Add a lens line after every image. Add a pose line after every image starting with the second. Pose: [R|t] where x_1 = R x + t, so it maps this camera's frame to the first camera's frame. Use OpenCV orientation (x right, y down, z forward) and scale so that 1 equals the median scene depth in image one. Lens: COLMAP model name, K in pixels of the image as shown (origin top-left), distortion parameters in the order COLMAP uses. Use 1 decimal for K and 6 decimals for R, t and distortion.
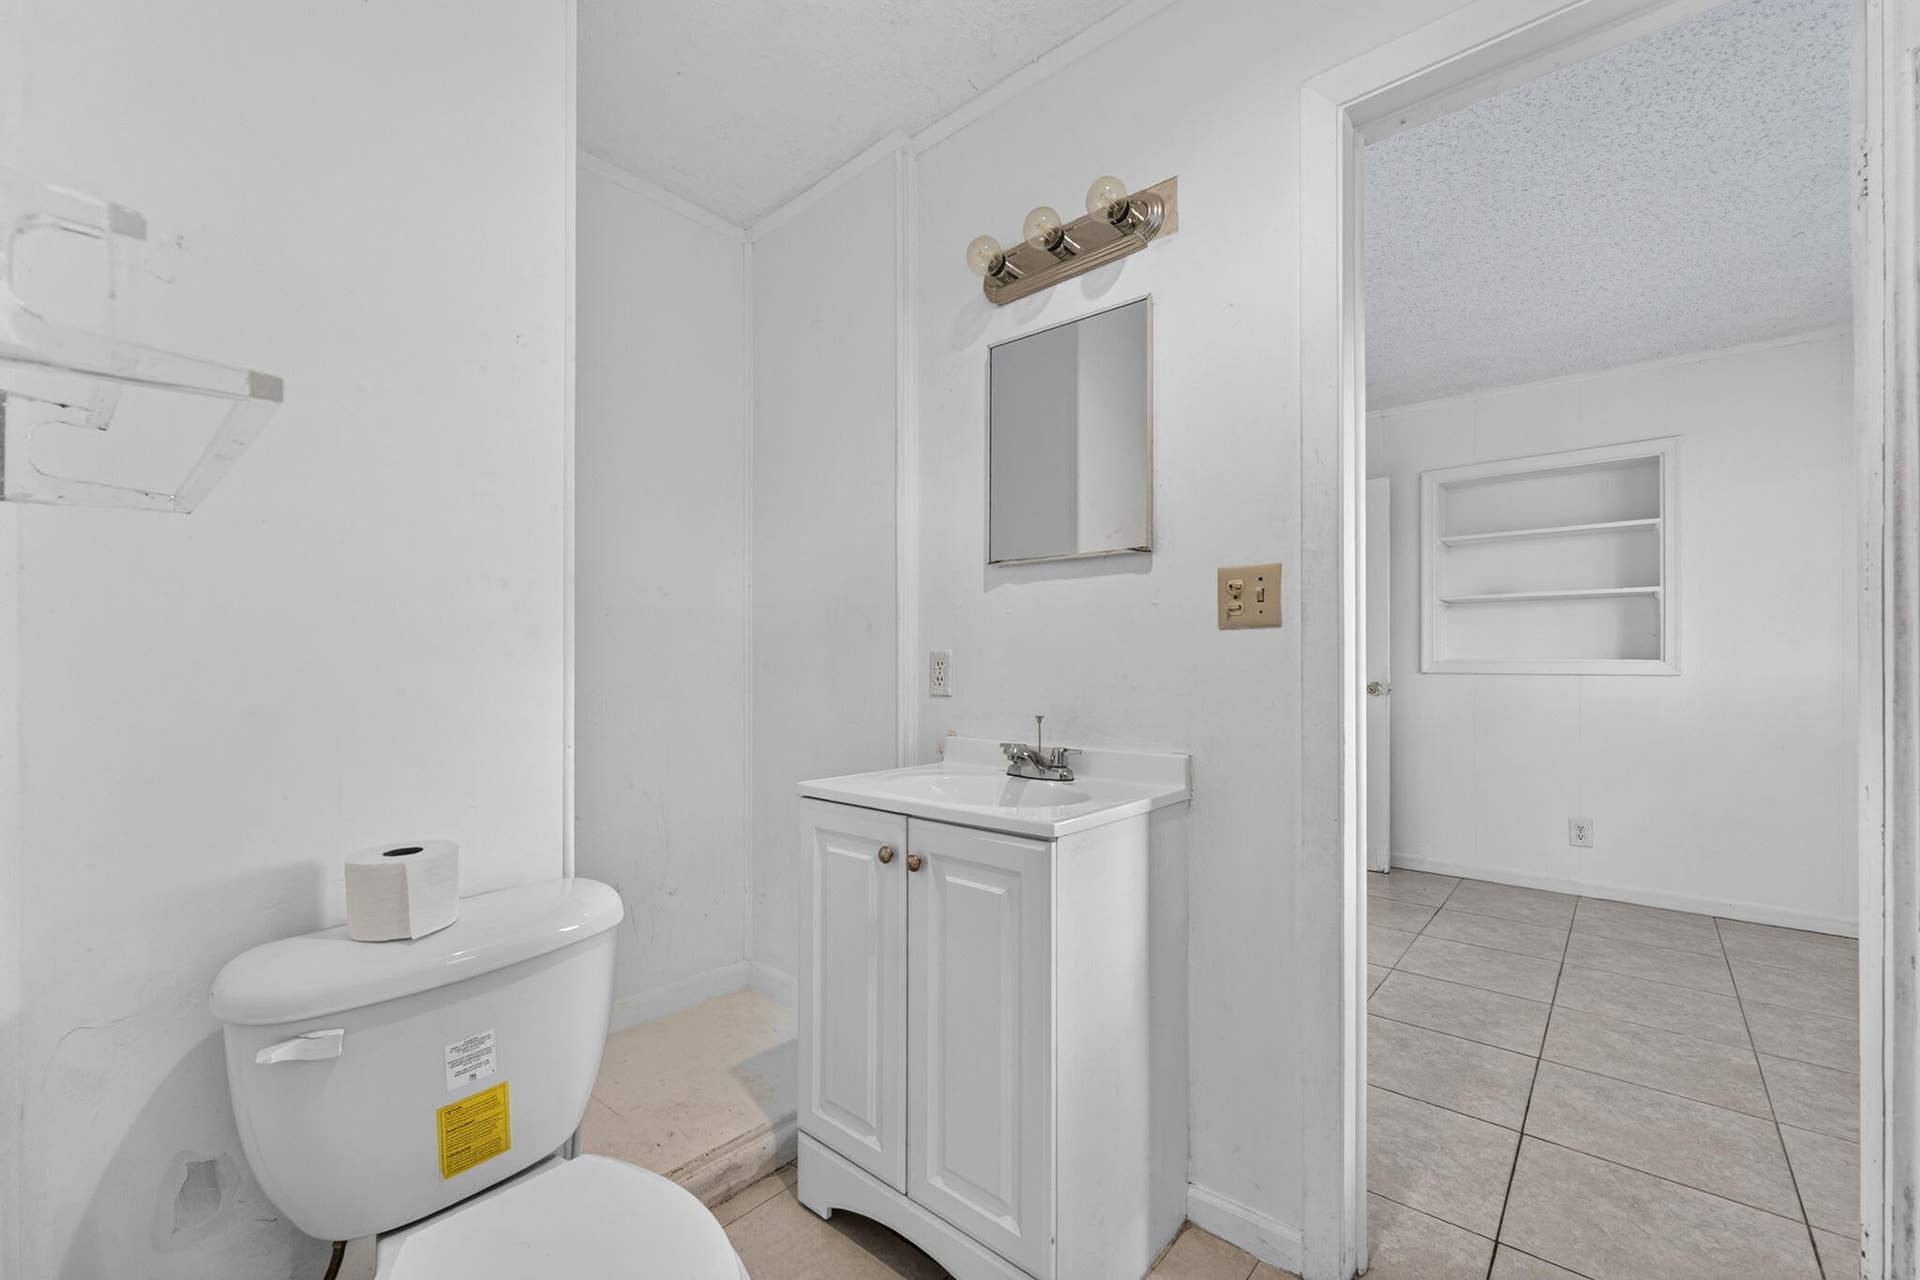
lens RADIAL K [[775.6, 0, 960.0], [0, 775.6, 640.0], [0, 0, 1]] dist [-0.012238, -0.000058]
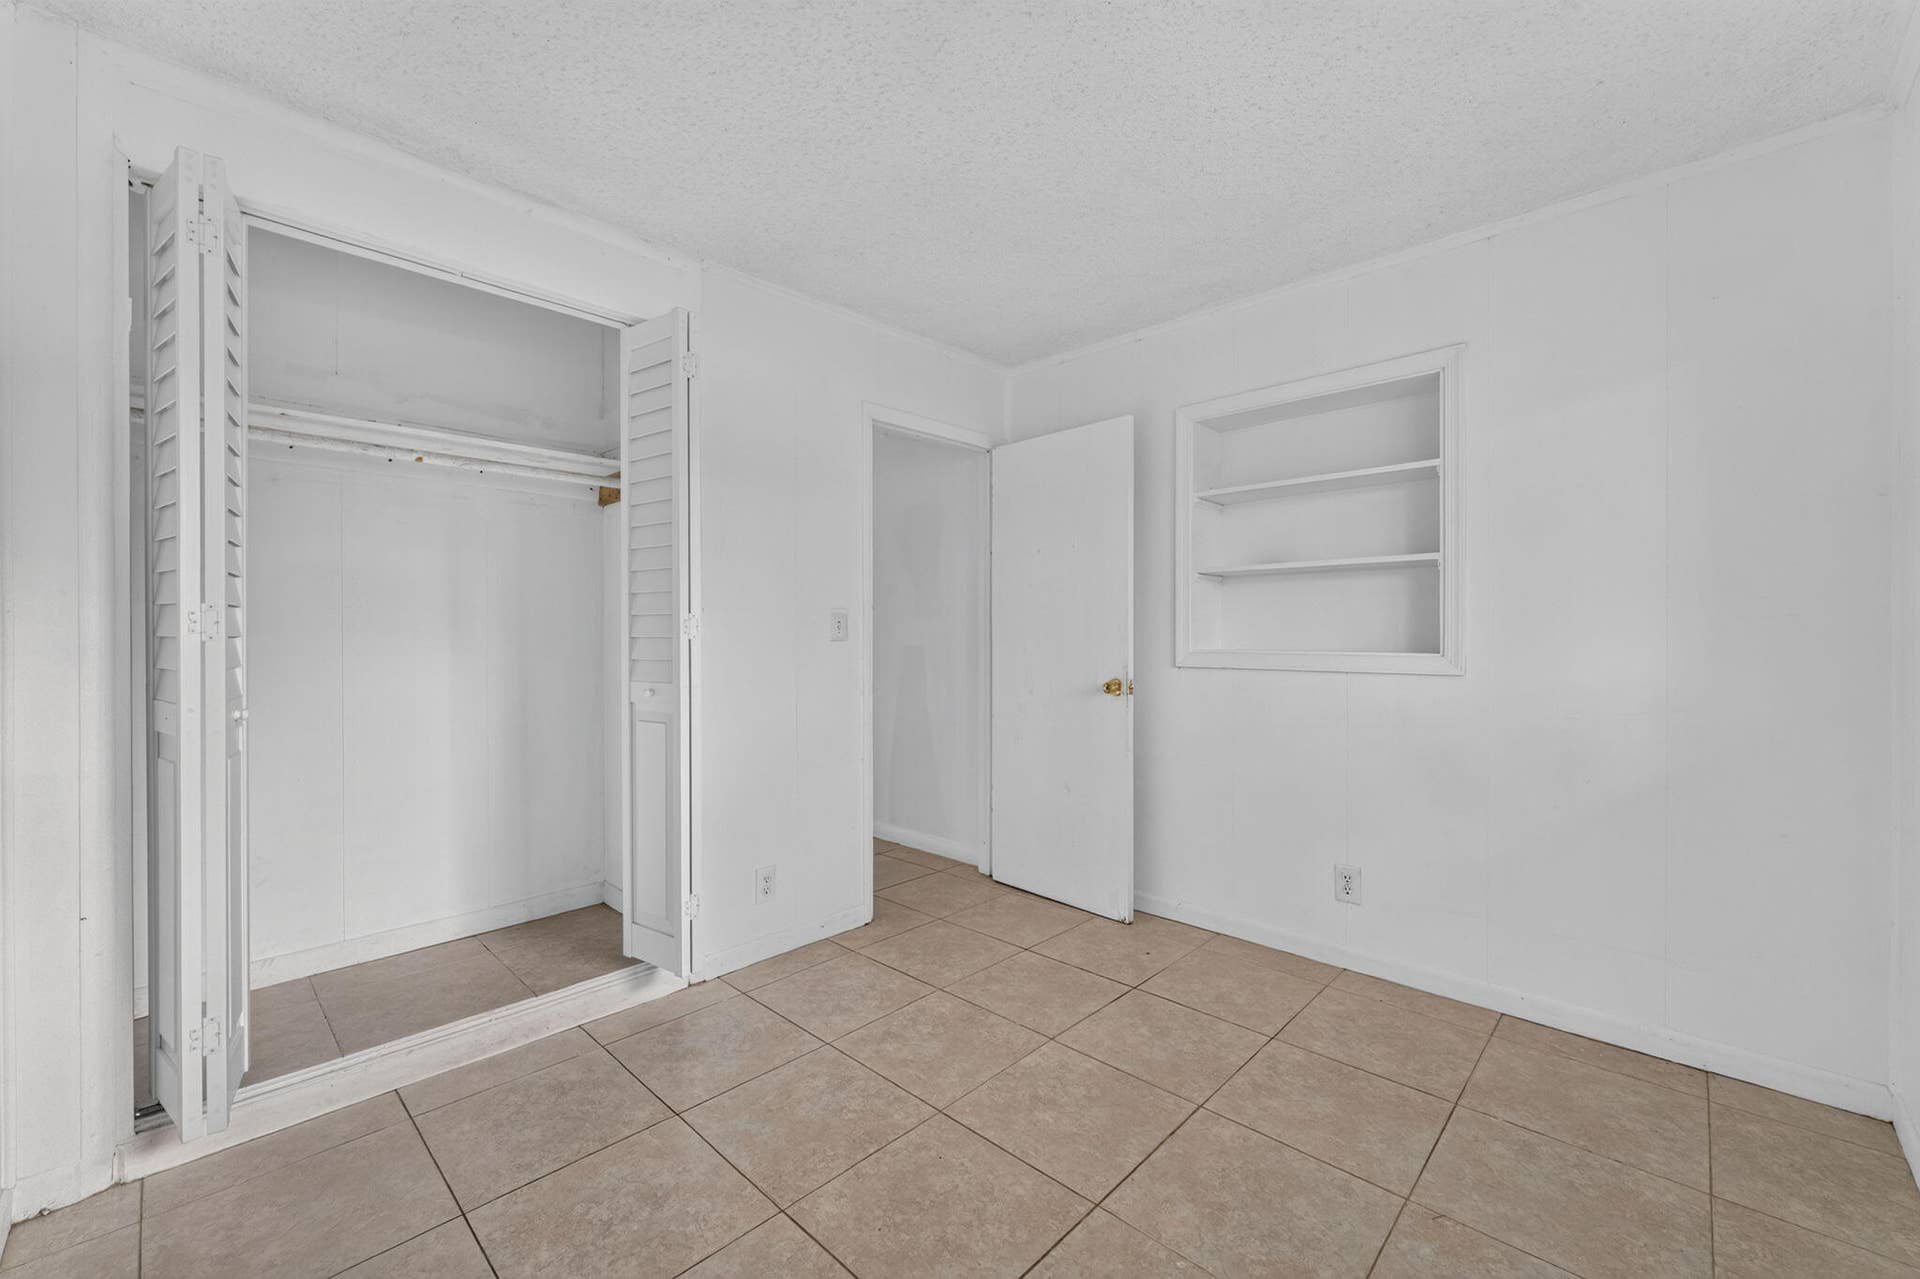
lens RADIAL K [[776.6, 0, 959.7], [0, 776.6, 608.9], [0, 0, 1]] dist [0.001105, -0.010652]
pose [[0.999136, -0.003082, -0.041437, 0.472508], [0.003215, 0.999990, 0.003145, -0.019666], [0.041427, -0.003276, 0.999136, 0.239686]]
